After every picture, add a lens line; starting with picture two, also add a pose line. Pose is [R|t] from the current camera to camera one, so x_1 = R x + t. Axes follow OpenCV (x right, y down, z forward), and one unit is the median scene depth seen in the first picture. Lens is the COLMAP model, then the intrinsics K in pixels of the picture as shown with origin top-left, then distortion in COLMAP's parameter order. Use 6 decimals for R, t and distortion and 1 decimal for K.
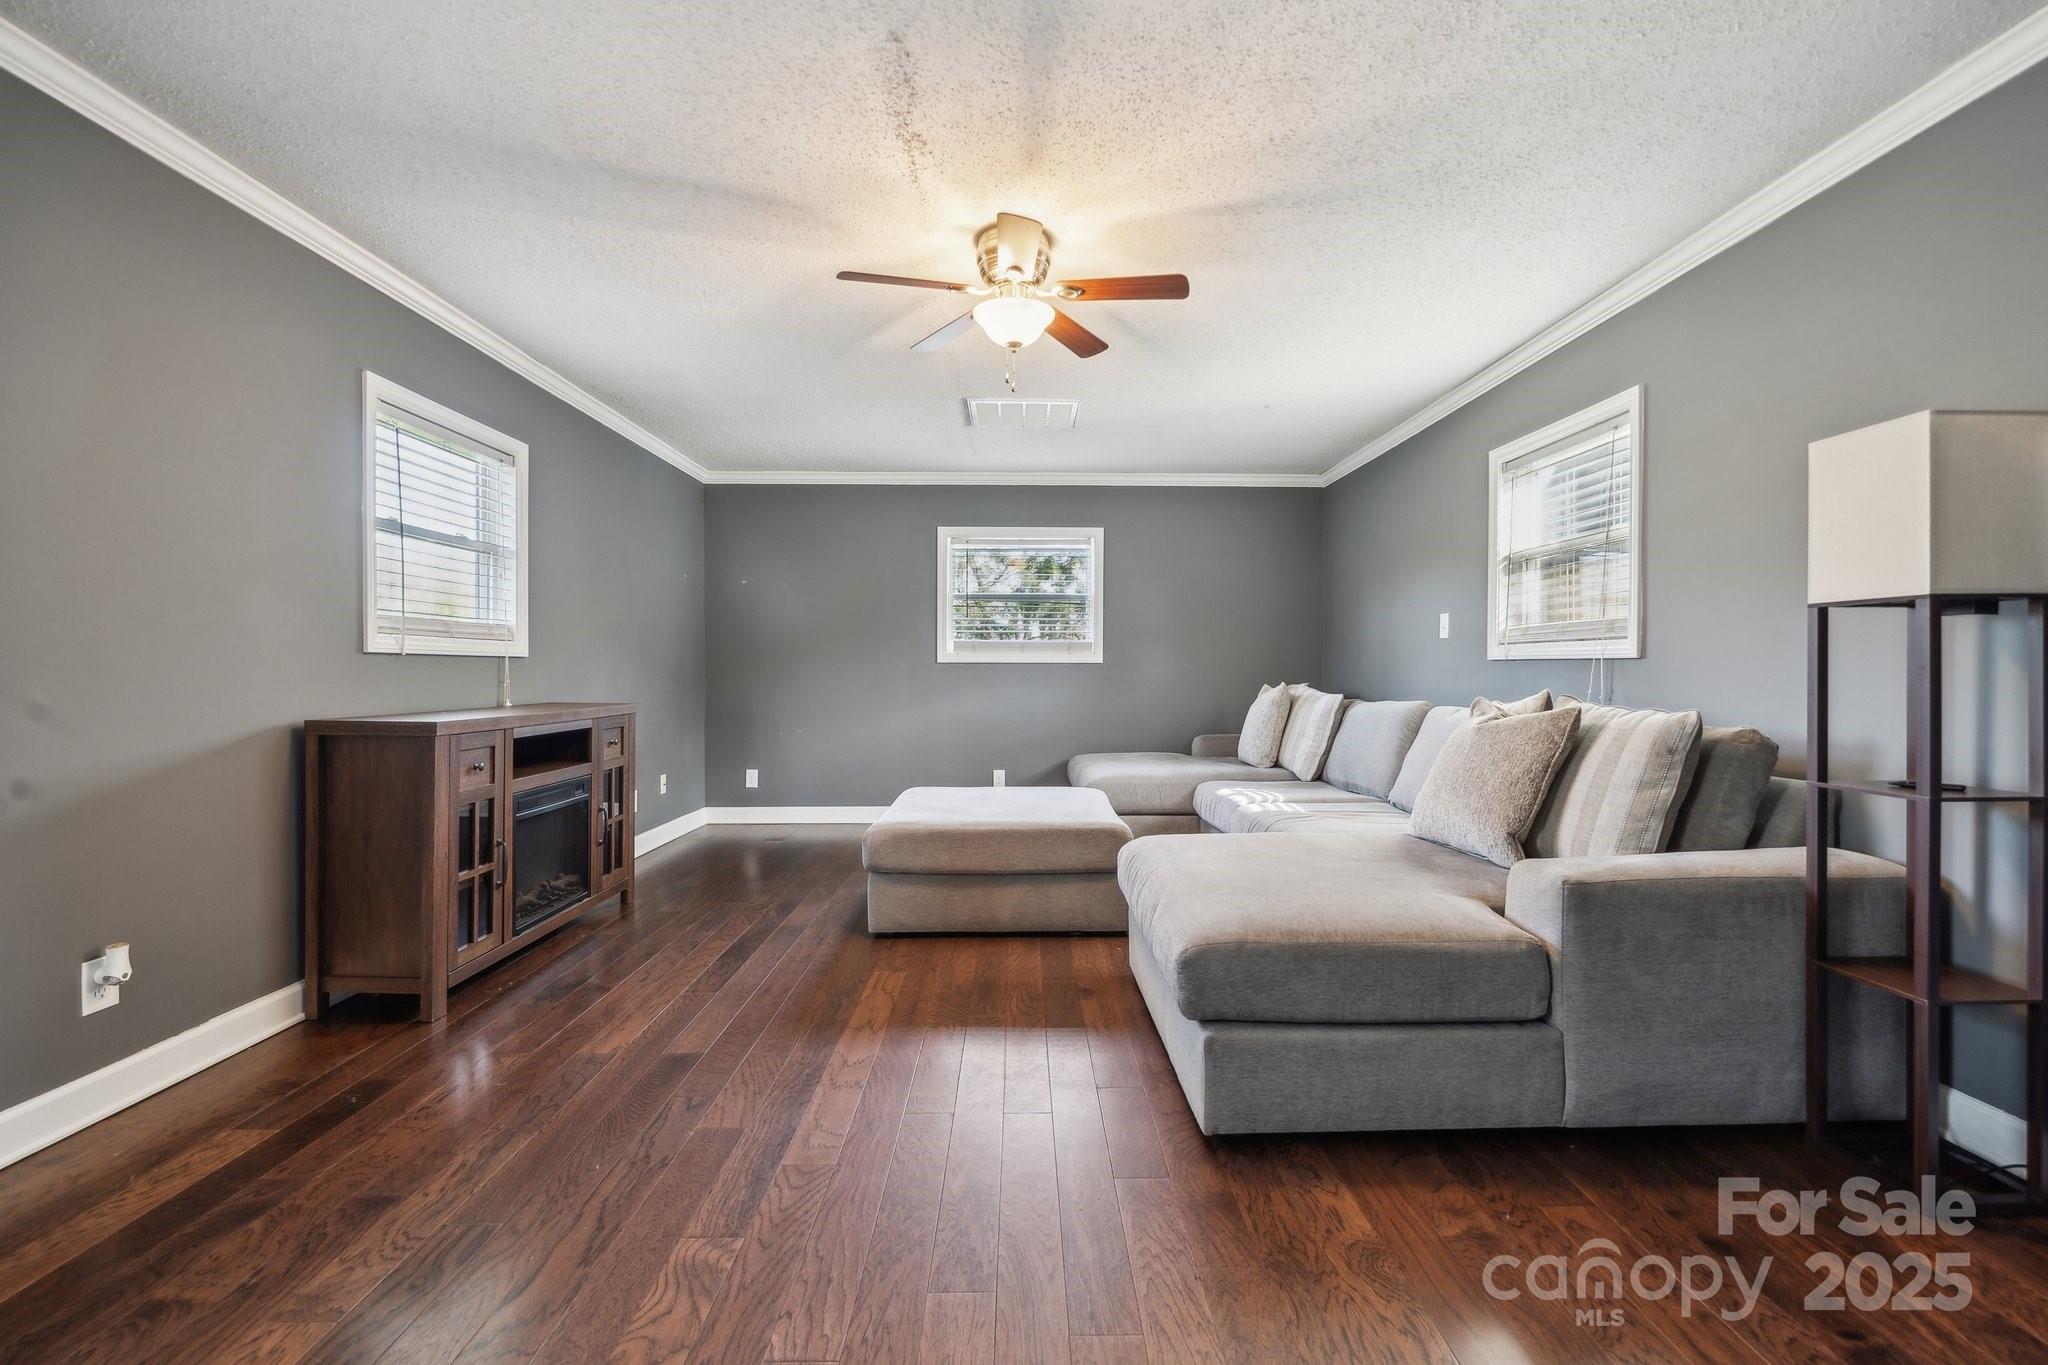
lens RADIAL K [[852.8, 0, 1024.0], [0, 852.8, 682.5], [0, 0, 1]] dist [-0.001597, 0.000806]
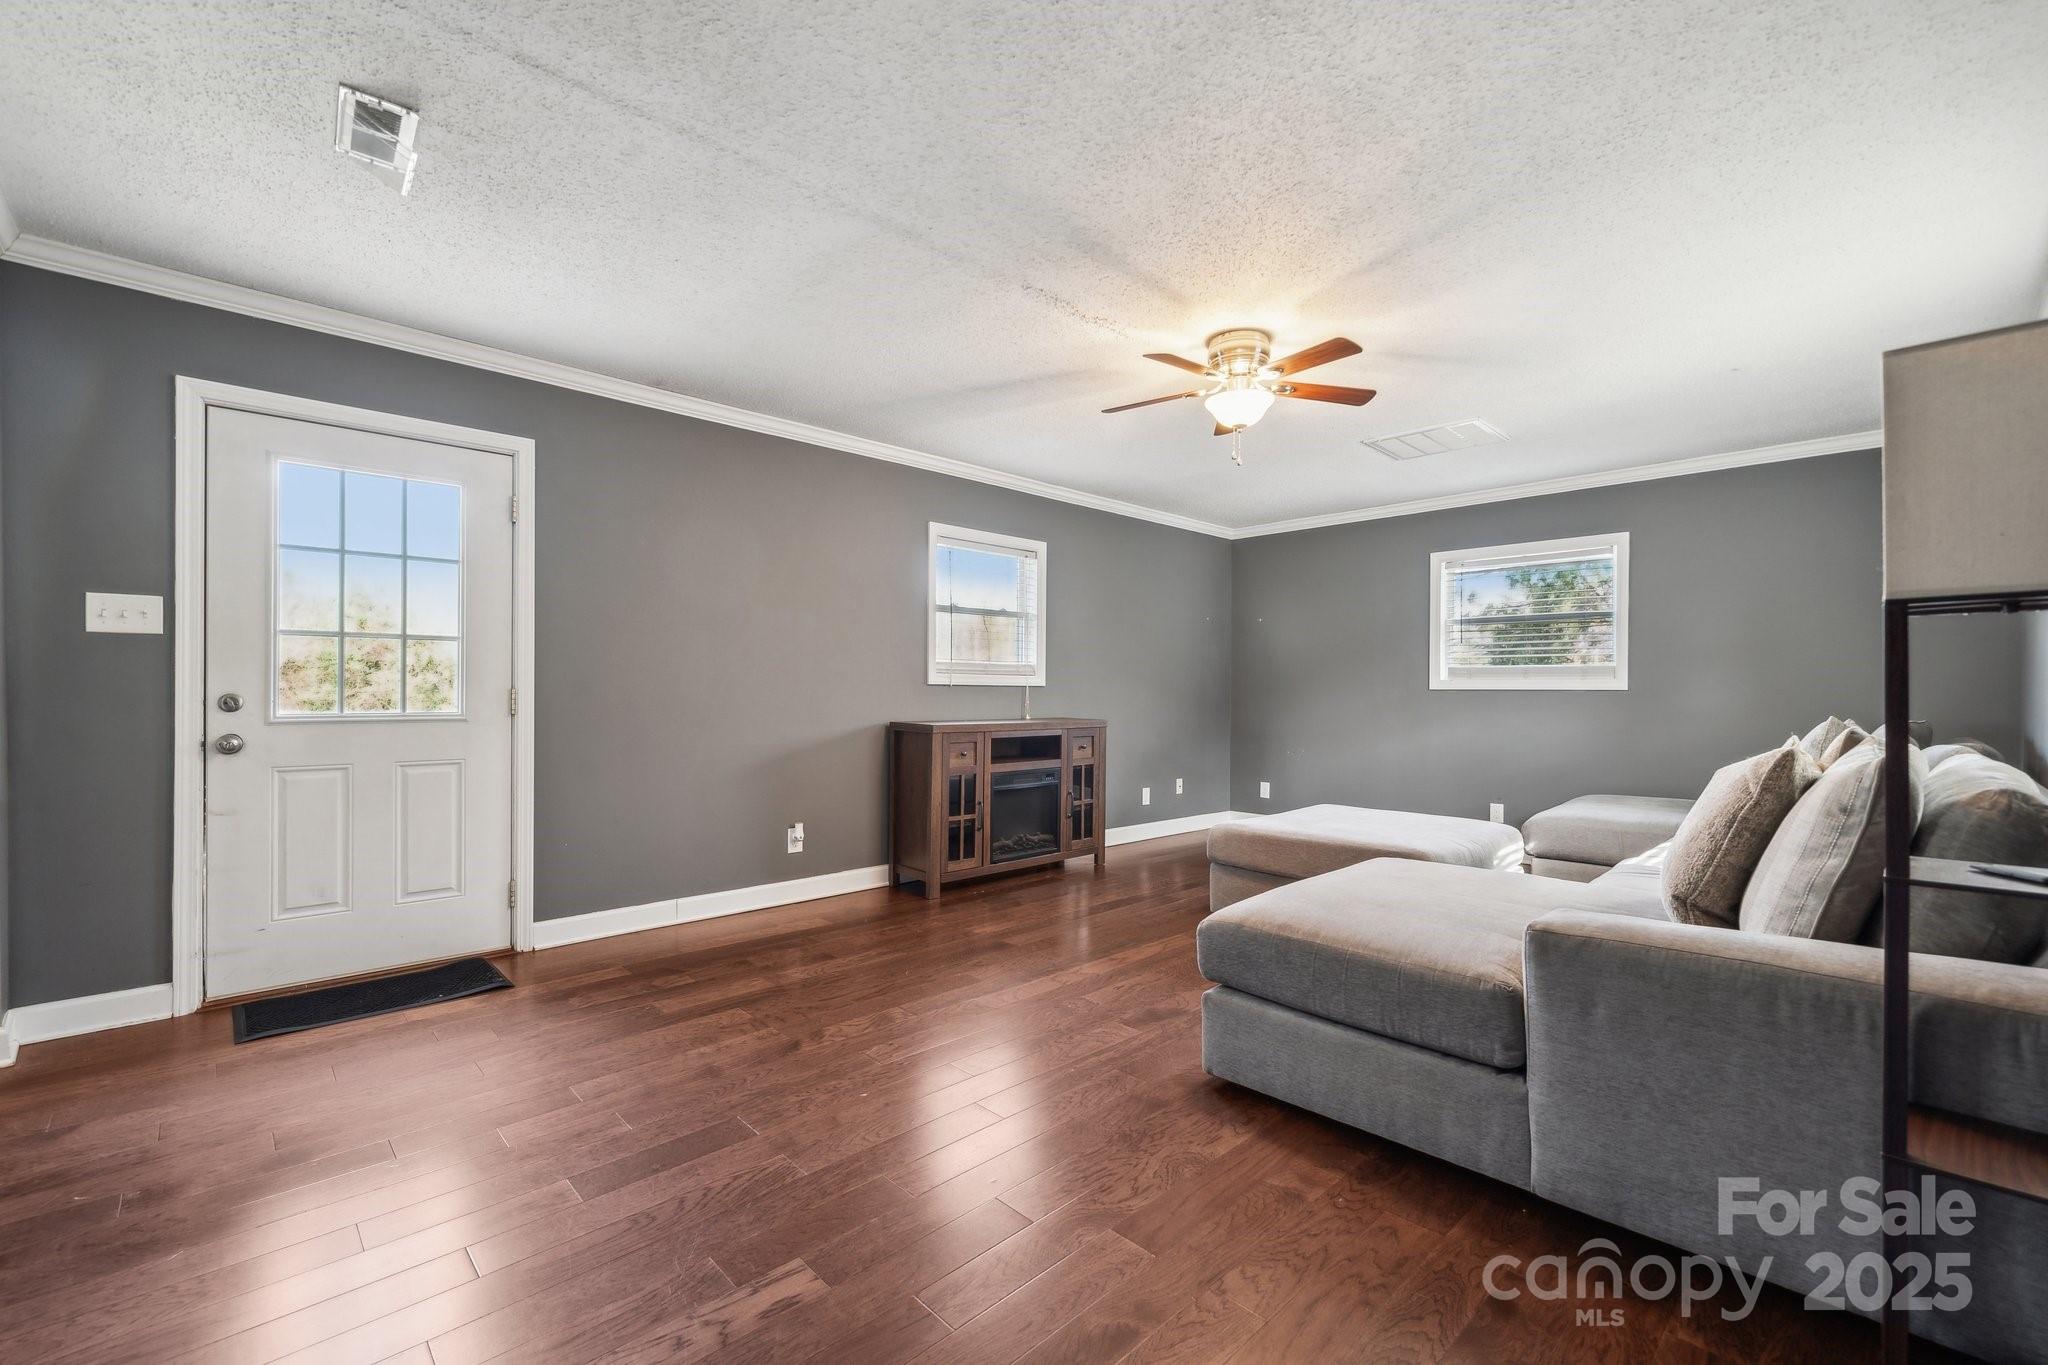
lens RADIAL K [[842.6, 0, 1034.4], [0, 842.6, 696.5], [0, 0, 1]] dist [-0.001101, 0.000309]
pose [[0.688914, 0.006031, -0.724818, 0.616244], [-0.016060, 0.999847, -0.006945, -0.001981], [0.724665, 0.016425, 0.688905, -0.021024]]
